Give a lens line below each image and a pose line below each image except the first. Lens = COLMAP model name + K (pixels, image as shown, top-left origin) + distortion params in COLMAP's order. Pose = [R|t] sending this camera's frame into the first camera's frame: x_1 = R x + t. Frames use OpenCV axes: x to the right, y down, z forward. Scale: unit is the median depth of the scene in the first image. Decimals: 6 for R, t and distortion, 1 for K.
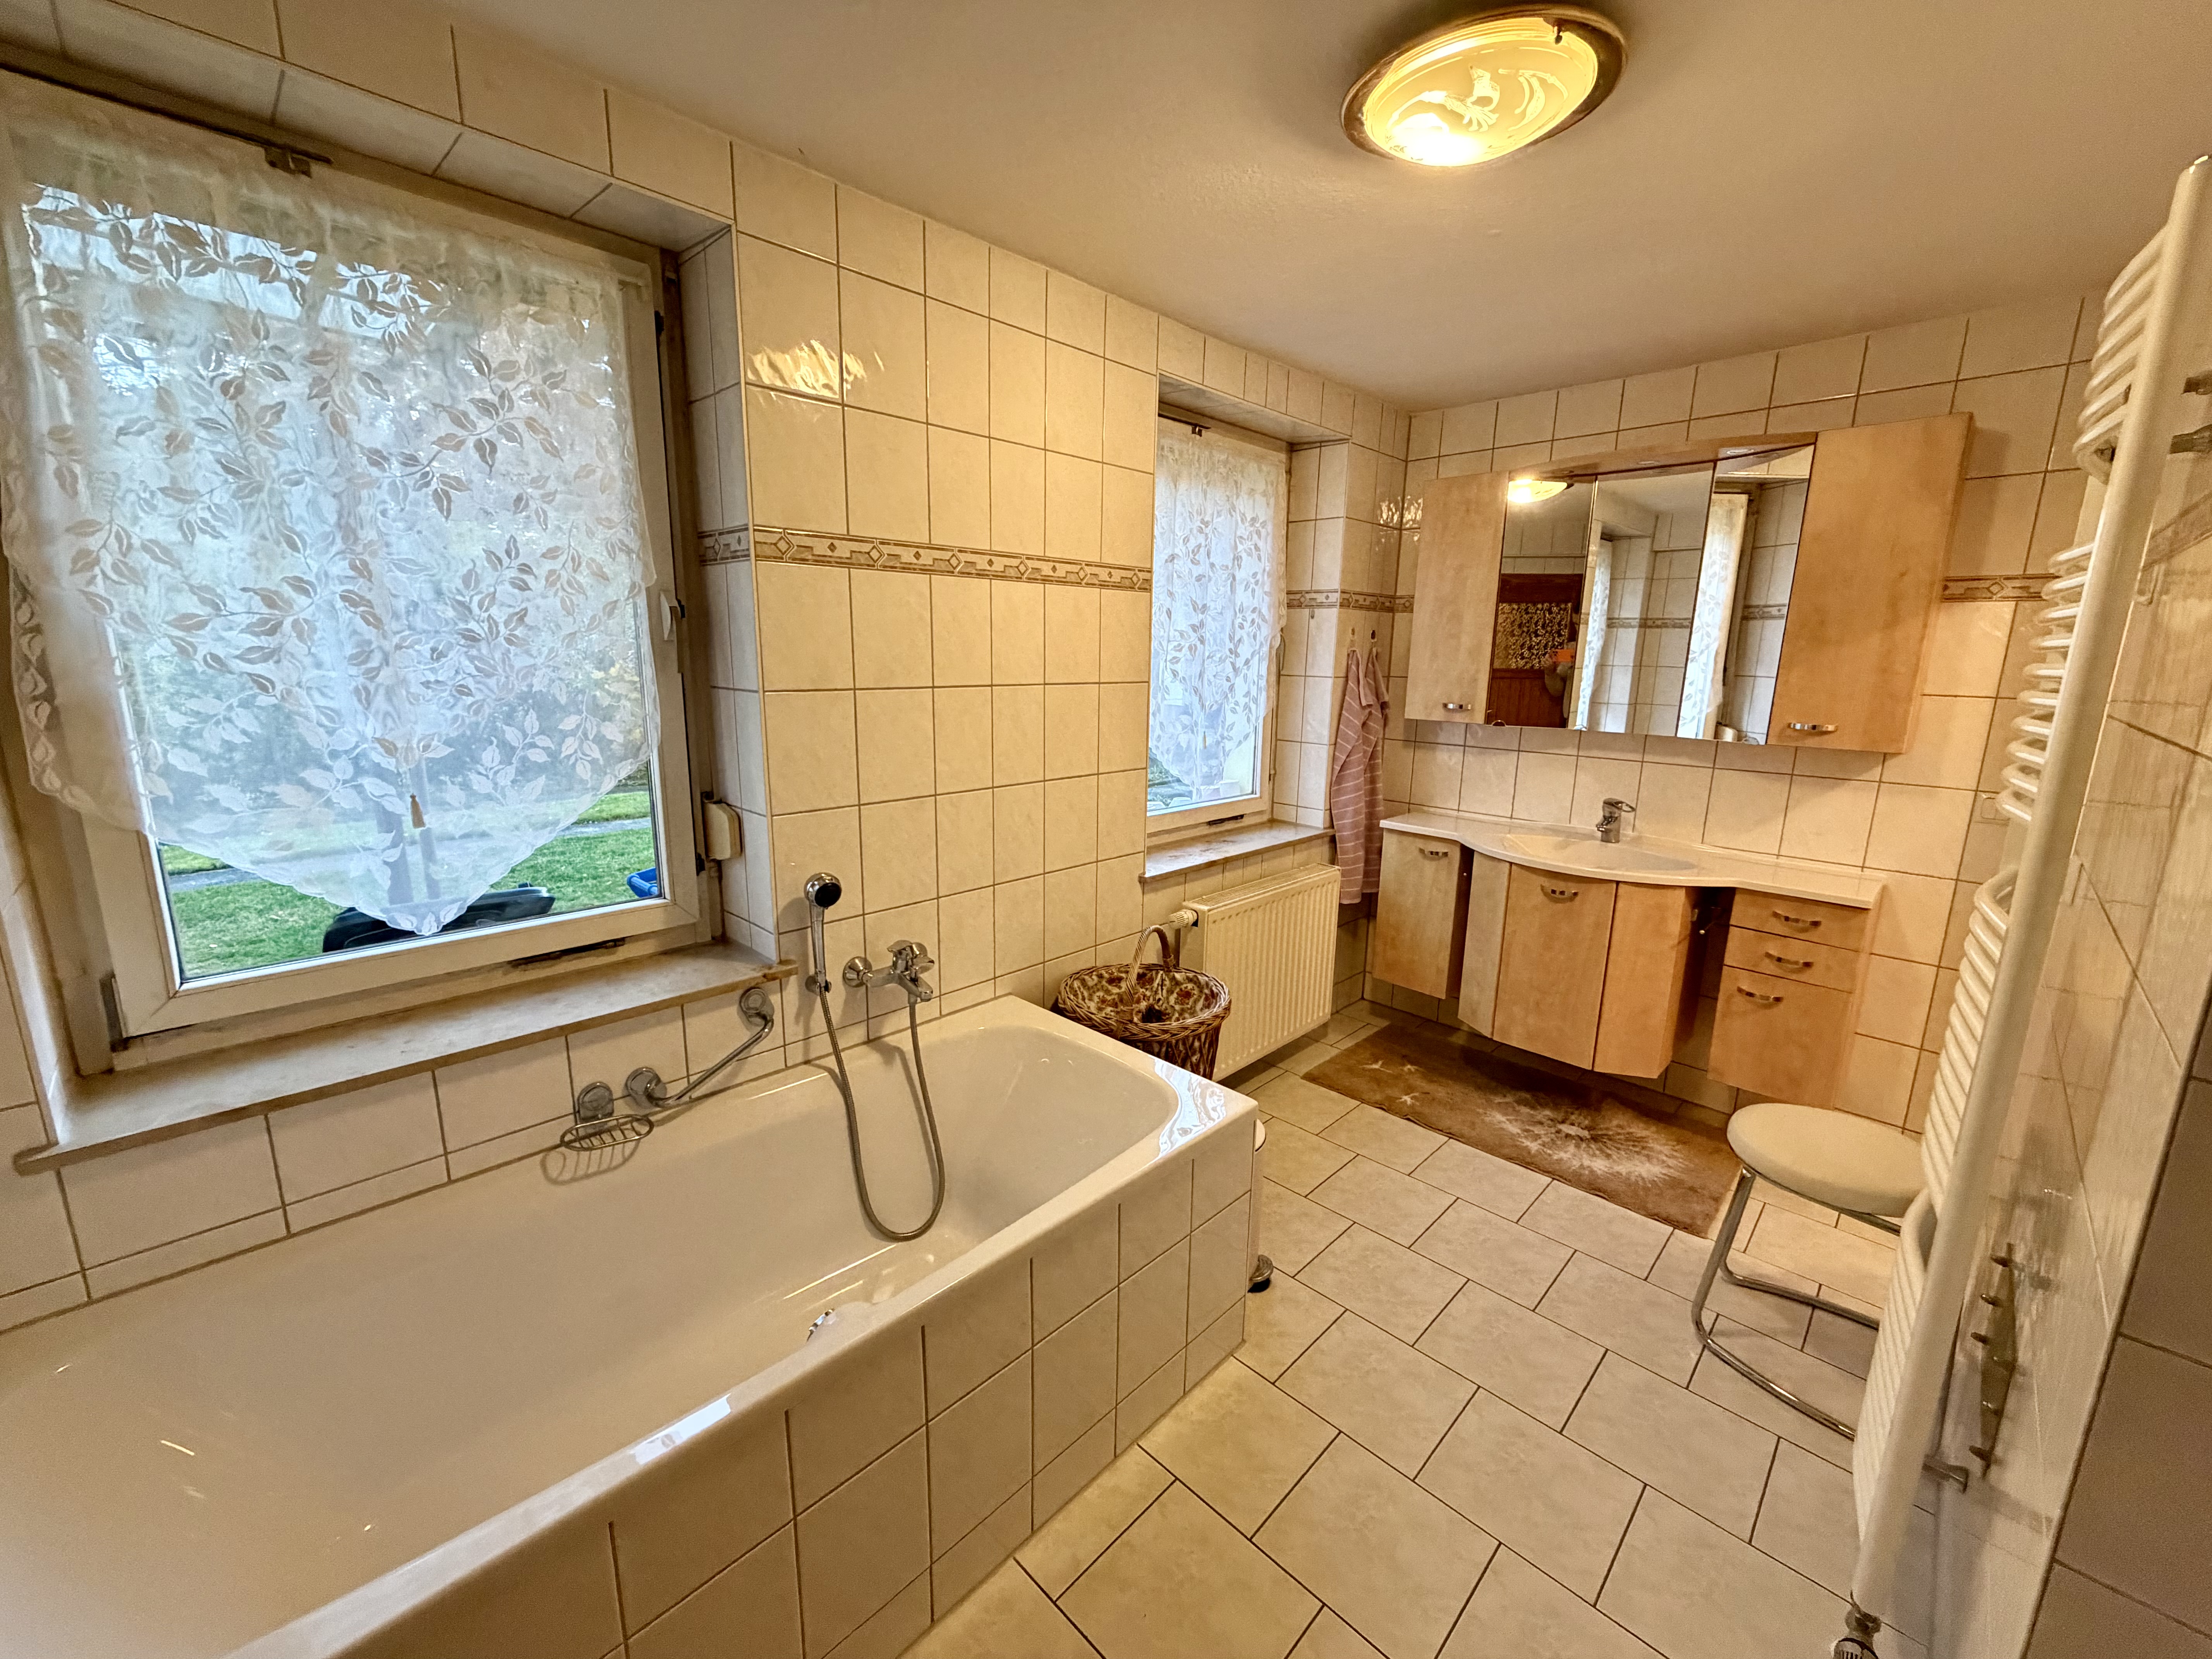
lens RADIAL K [[887.2, 0, 1112.2], [0, 887.2, 823.9], [0, 0, 1]] dist [0.000019, 0.000096]
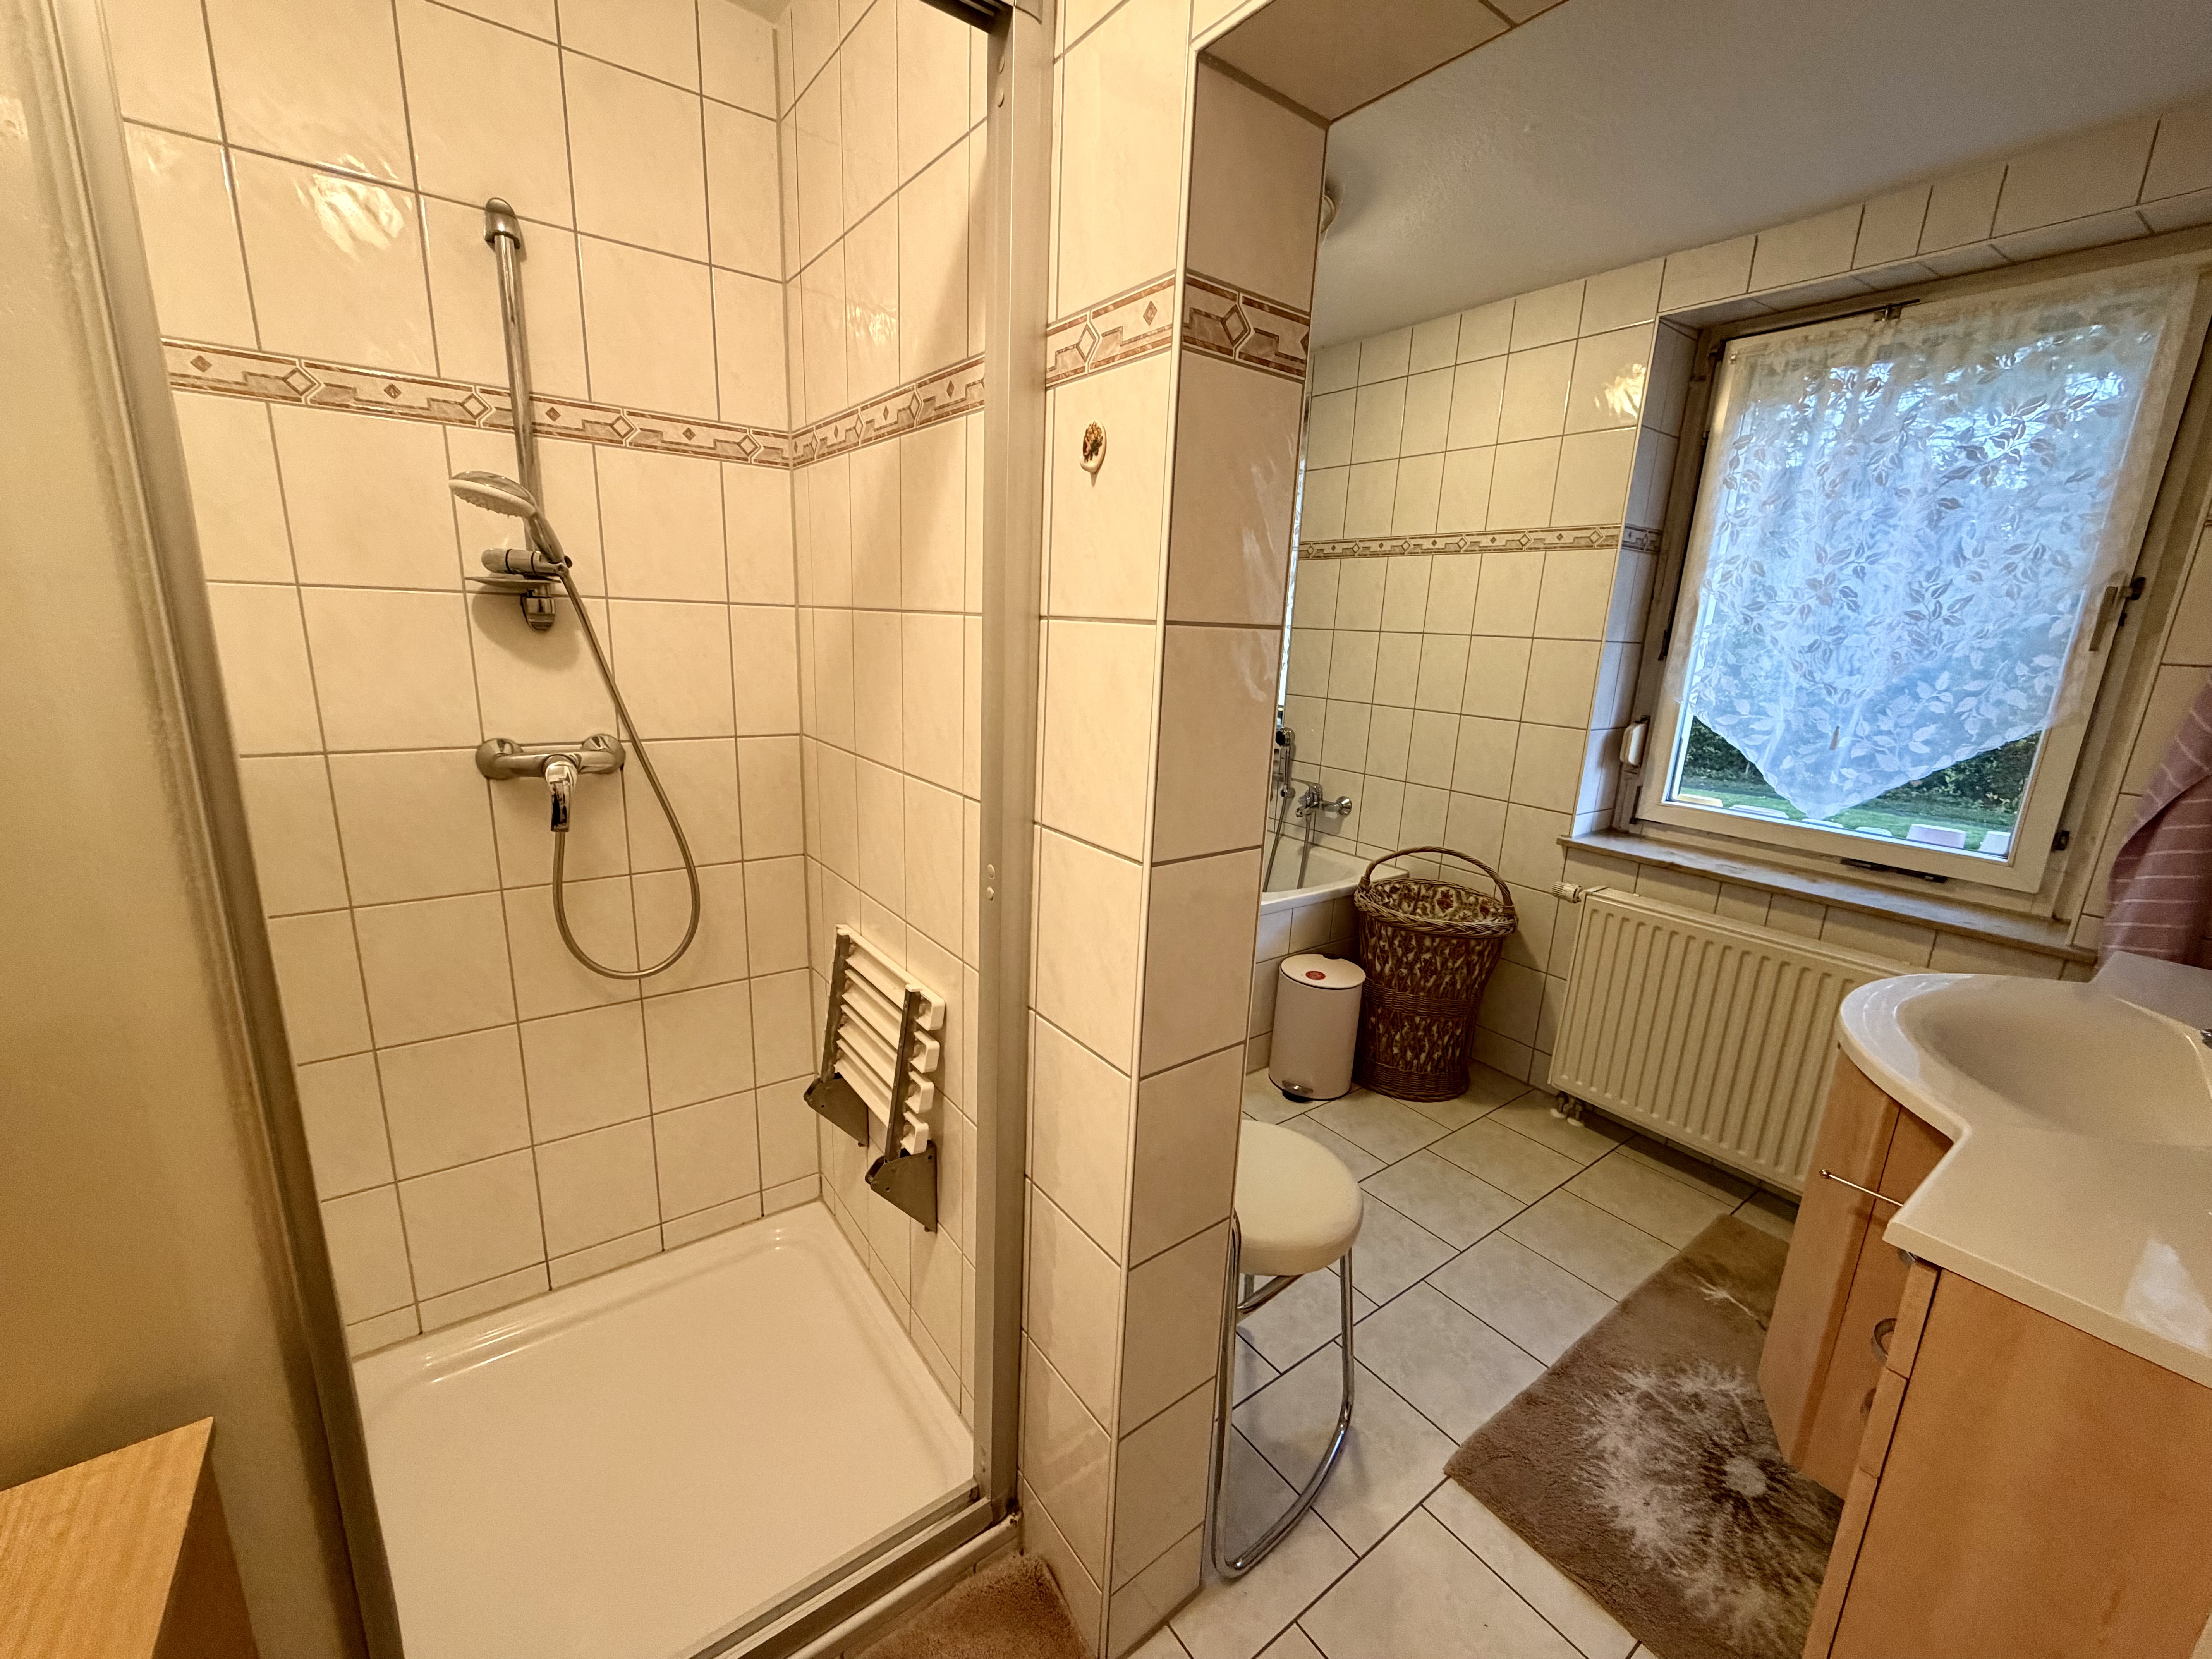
lens RADIAL K [[887.2, 0, 1111.9], [0, 887.2, 831.7], [0, 0, 1]] dist [0.000019, 0.000096]
pose [[-0.162004, 0.210487, -0.964080, 1.304591], [-0.233708, 0.941006, 0.244722, -0.087382], [0.958716, 0.264959, -0.103254, 0.741850]]
